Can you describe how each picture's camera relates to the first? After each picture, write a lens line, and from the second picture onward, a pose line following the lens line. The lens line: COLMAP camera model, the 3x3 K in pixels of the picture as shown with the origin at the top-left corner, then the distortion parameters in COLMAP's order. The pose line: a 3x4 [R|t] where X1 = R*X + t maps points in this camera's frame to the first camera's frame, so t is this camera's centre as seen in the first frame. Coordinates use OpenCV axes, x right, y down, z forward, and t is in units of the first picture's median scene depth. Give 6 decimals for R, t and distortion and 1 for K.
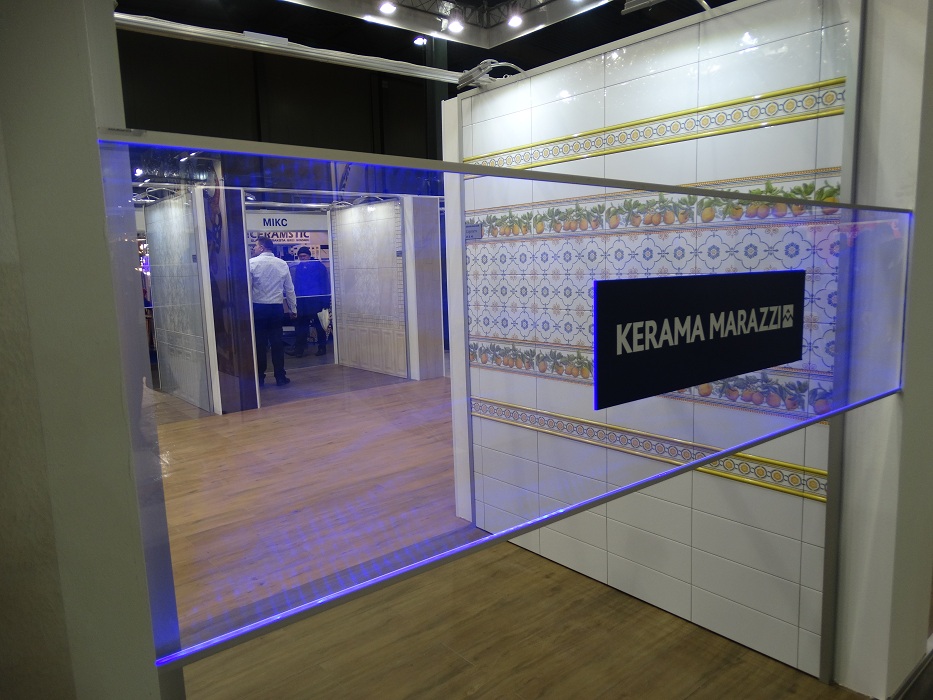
lens RADIAL K [[650.0, 0, 469.4], [0, 650.0, 336.2], [0, 0, 1]] dist [-0.038673, 0.004723]
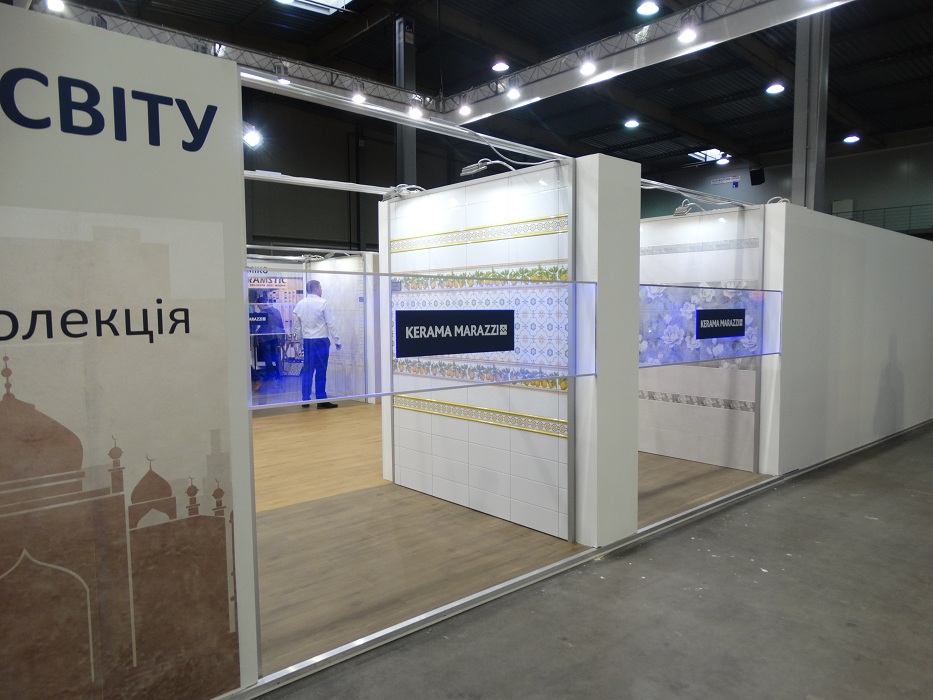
lens RADIAL K [[650.0, 0, 469.4], [0, 650.0, 336.2], [0, 0, 1]] dist [-0.038673, 0.004723]
pose [[0.999075, 0.020427, 0.037829, 0.170738], [-0.017611, 0.997151, -0.073349, 0.093717], [-0.039220, 0.072615, 0.996589, -0.738744]]
